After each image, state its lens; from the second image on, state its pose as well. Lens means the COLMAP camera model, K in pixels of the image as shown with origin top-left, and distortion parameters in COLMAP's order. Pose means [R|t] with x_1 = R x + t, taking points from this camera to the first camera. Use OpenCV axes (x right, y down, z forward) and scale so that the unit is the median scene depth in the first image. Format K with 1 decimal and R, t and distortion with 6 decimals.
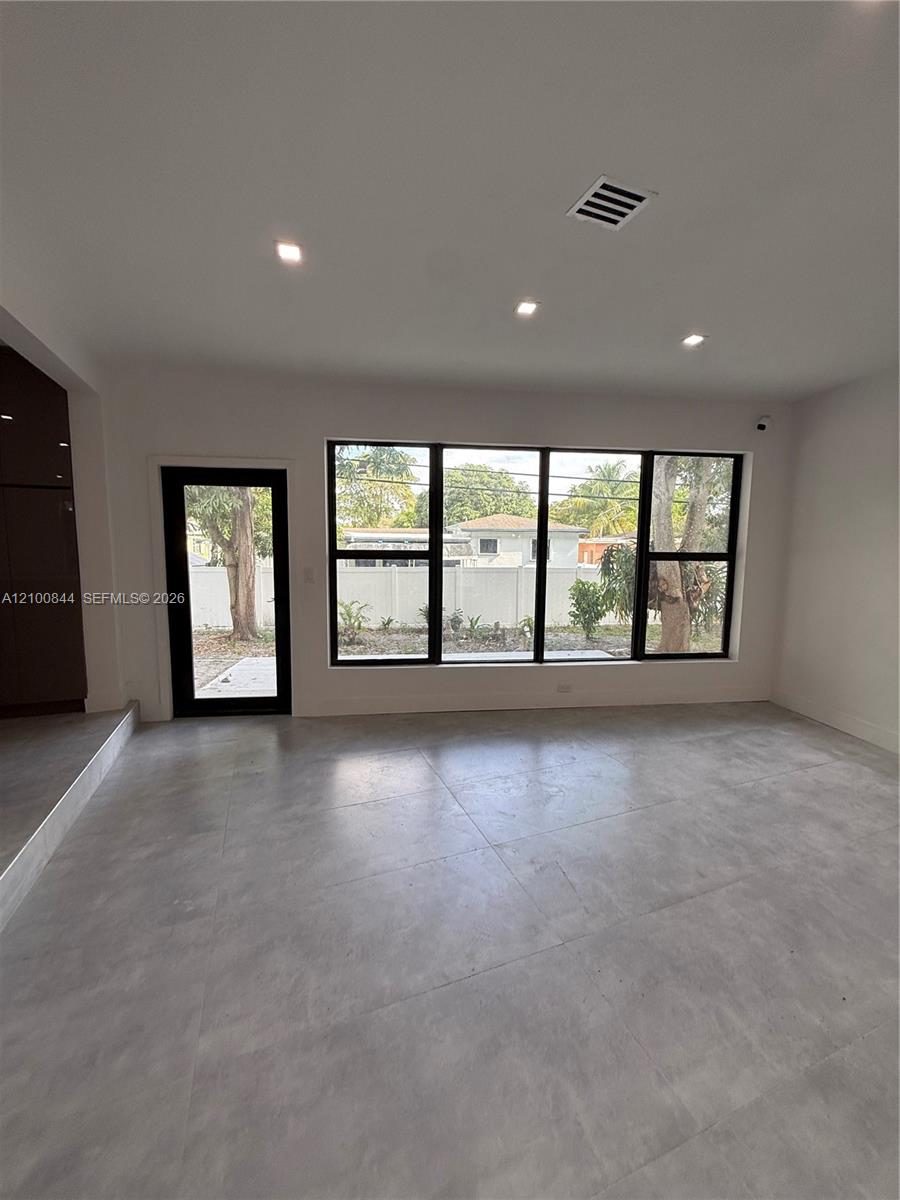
lens RADIAL K [[477.3, 0, 451.0], [0, 477.3, 594.9], [0, 0, 1]] dist [0.000118, -0.000016]
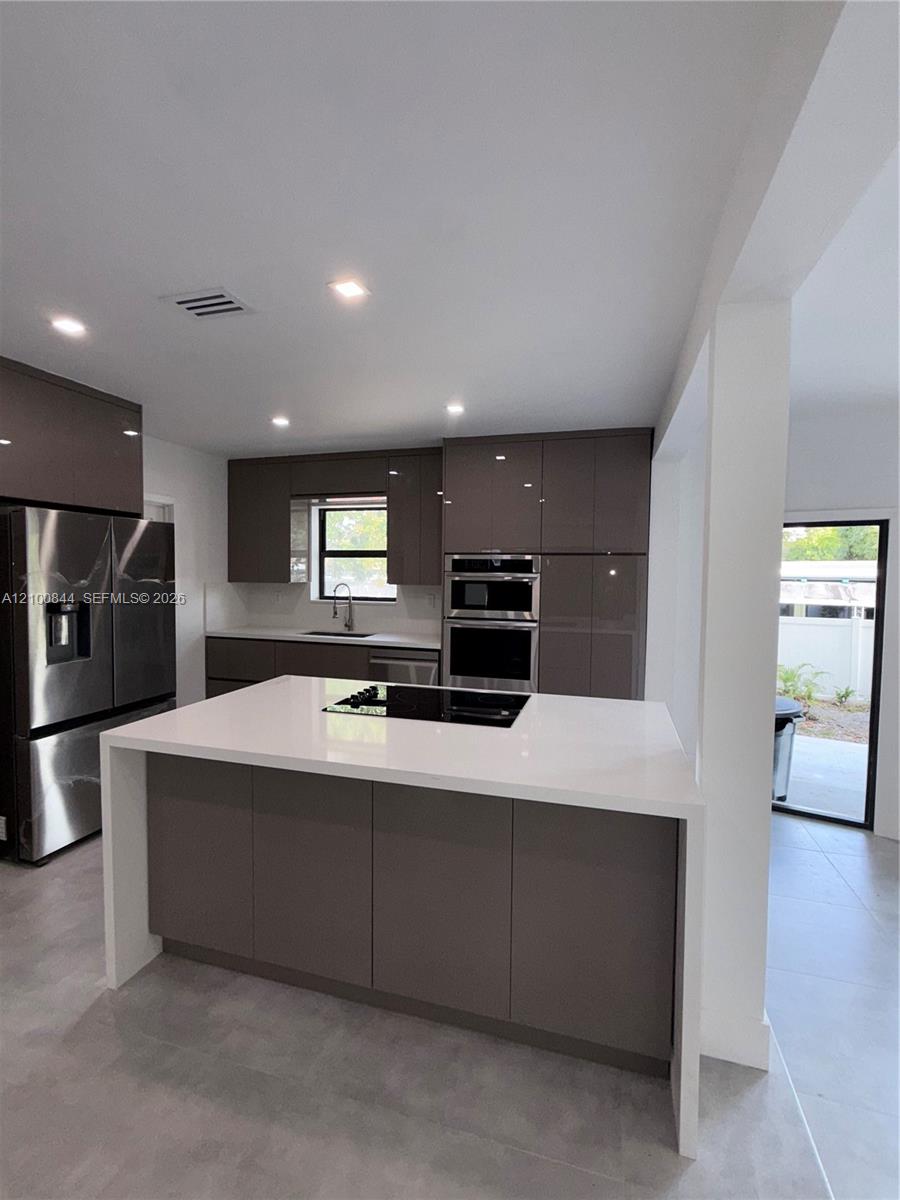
lens RADIAL K [[542.1, 0, 451.5], [0, 542.1, 597.4], [0, 0, 1]] dist [-0.000579, 0.000294]
pose [[0.790640, 0.027854, -0.611648, -0.339910], [-0.068890, 0.996668, -0.043662, -0.041146], [0.608394, 0.076658, 0.789924, -0.136454]]
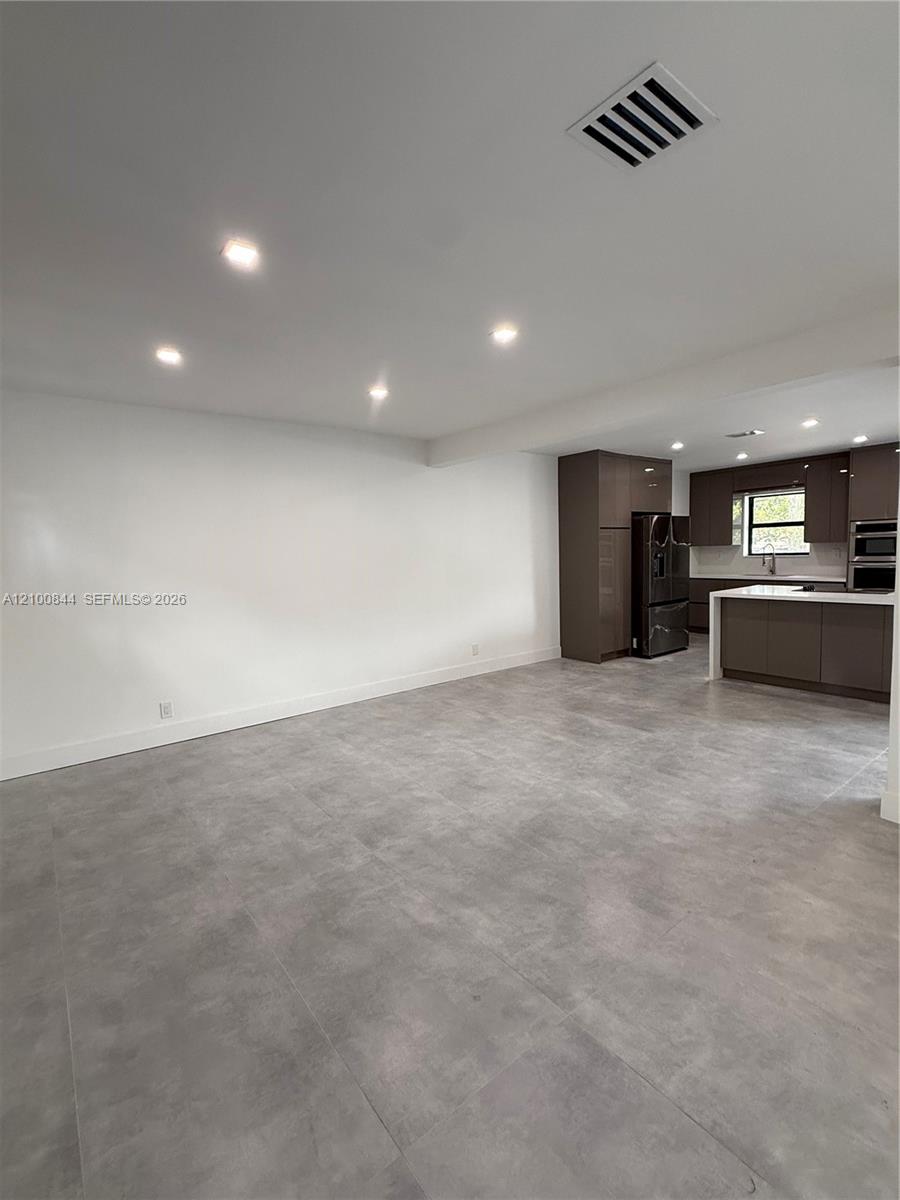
lens RADIAL K [[542.1, 0, 451.5], [0, 542.1, 597.4], [0, 0, 1]] dist [-0.000579, 0.000294]
pose [[0.279208, 0.066829, -0.957902, 0.279804], [-0.068970, 0.996394, 0.049411, 0.064772], [0.957750, 0.052271, 0.282811, -0.961592]]
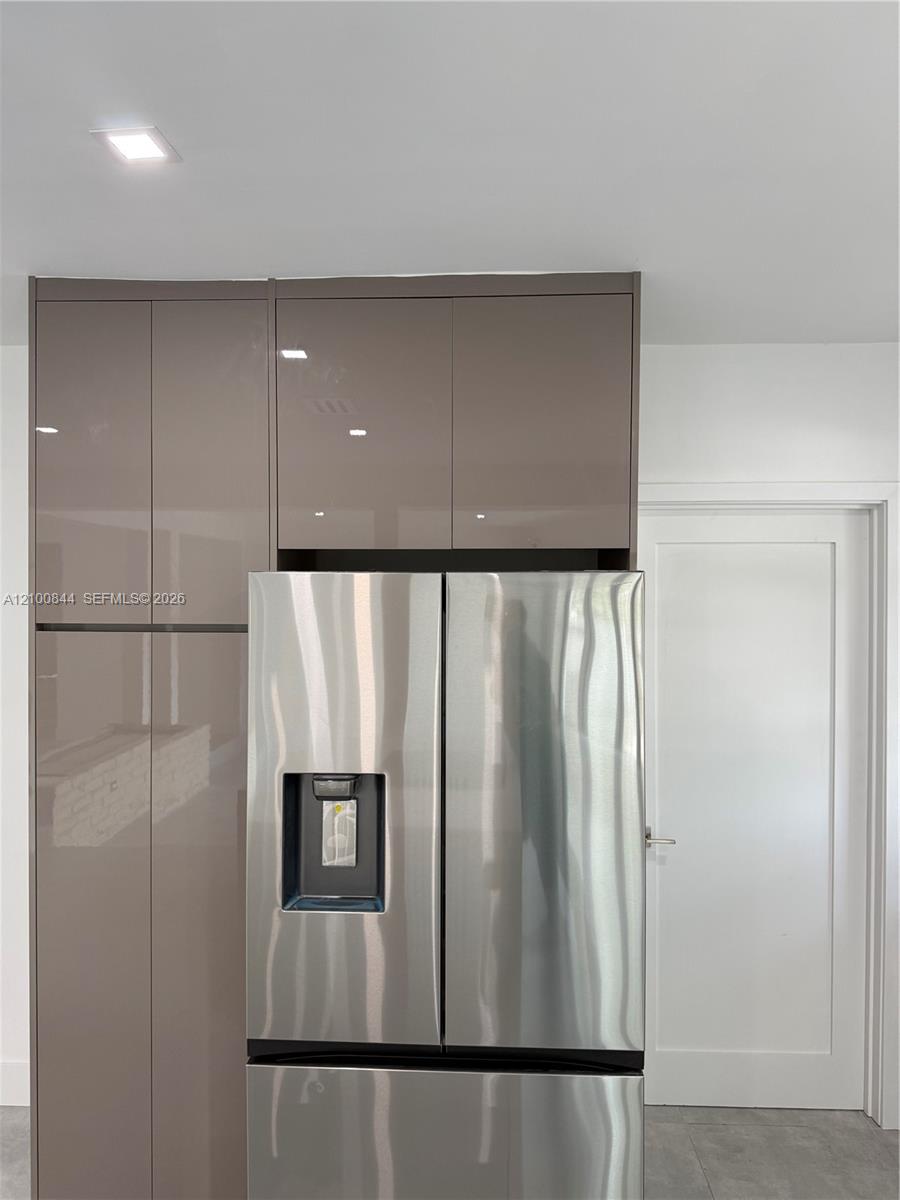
lens RADIAL K [[874.9, 0, 456.6], [0, 874.9, 612.2], [0, 0, 1]] dist [-0.013435, -0.008365]
pose [[-0.397768, -0.004579, -0.917475, -0.720580], [-0.101958, 0.994014, 0.039243, -0.148728], [0.911803, 0.109154, -0.395854, 0.356670]]
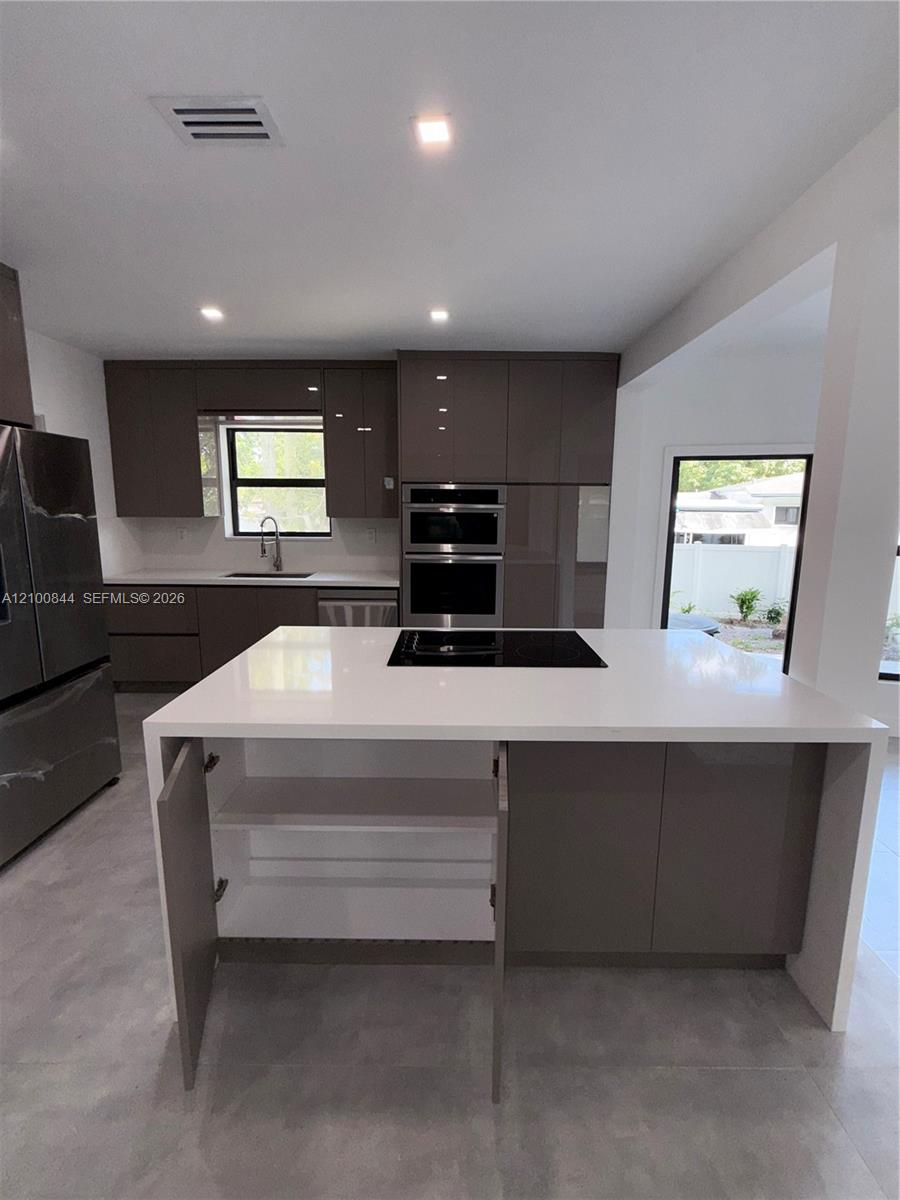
lens RADIAL K [[542.1, 0, 451.5], [0, 542.1, 597.4], [0, 0, 1]] dist [-0.000579, 0.000294]
pose [[0.928291, 0.058877, -0.367163, -0.551358], [-0.037194, 0.997135, 0.065859, -0.034716], [0.369989, -0.047480, 0.927822, -0.189483]]
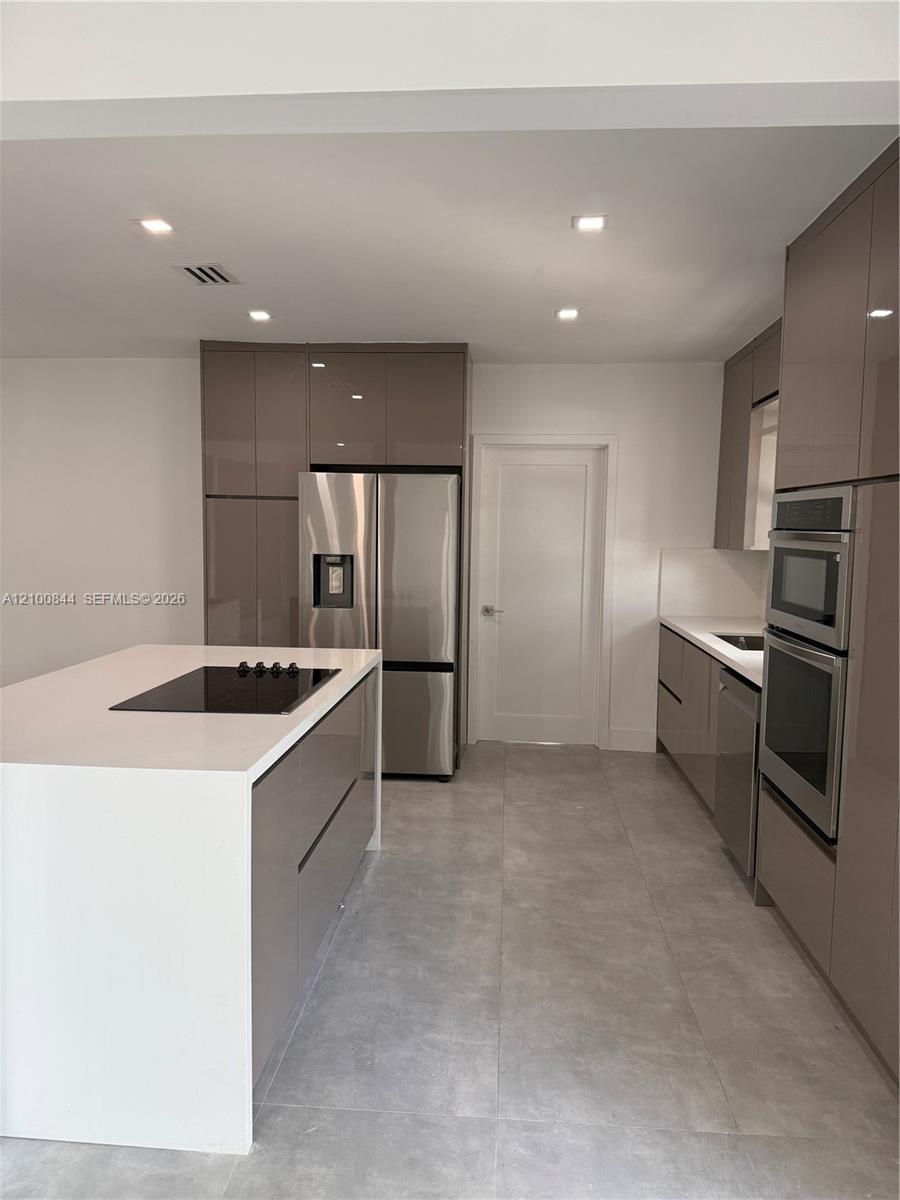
lens RADIAL K [[837.4, 0, 450.0], [0, 837.4, 600.0], [0, 0, 1]] dist [0.113094, -0.185868]
pose [[-0.433839, 0.063264, -0.898767, -0.145264], [-0.115703, 0.985361, 0.125210, -0.136393], [0.893530, 0.158311, -0.420168, 0.765632]]
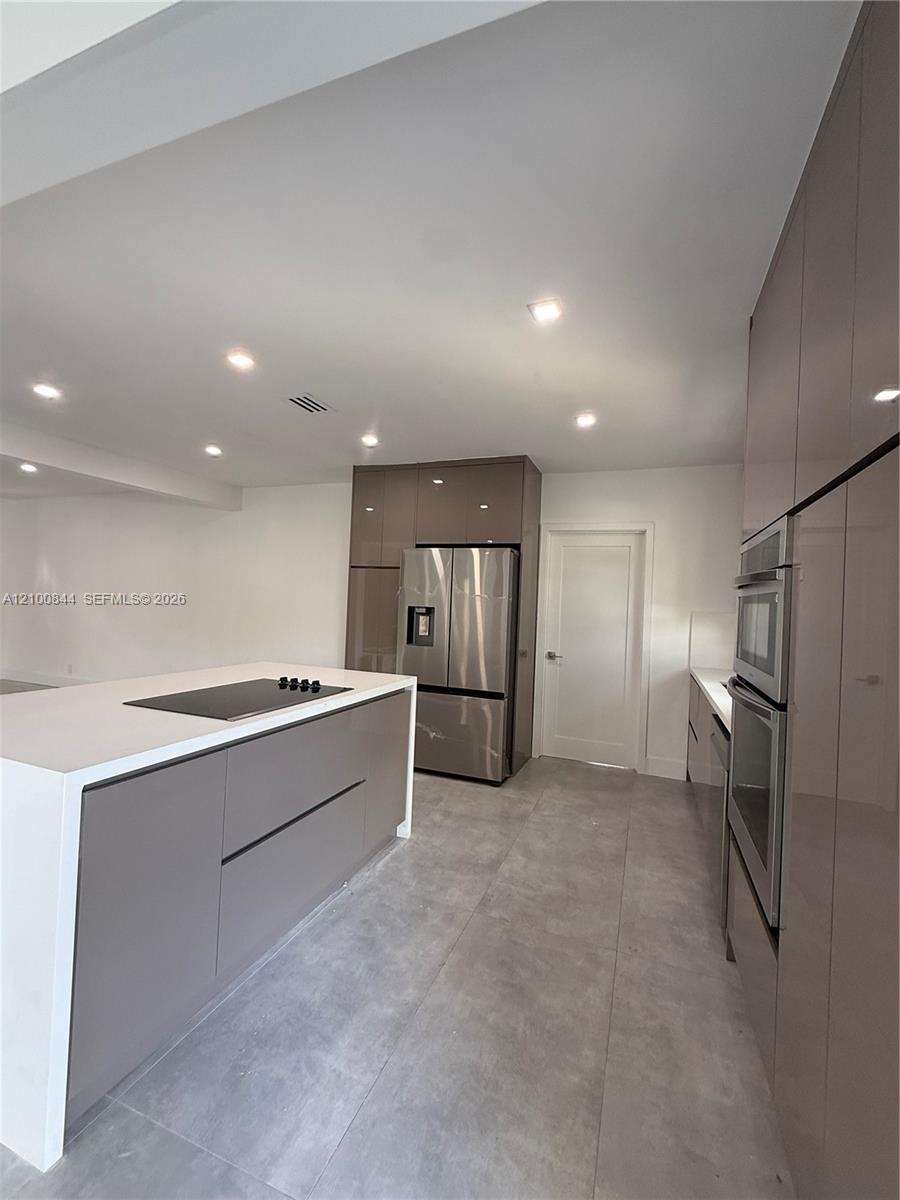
lens RADIAL K [[514.1, 0, 450.0], [0, 514.1, 600.0], [0, 0, 1]] dist [0.000627, 0.000625]
pose [[-0.676833, -0.040939, -0.734997, -0.444511], [-0.125181, 0.990311, 0.060115, -0.112566], [0.725415, 0.132696, -0.675400, 0.825907]]
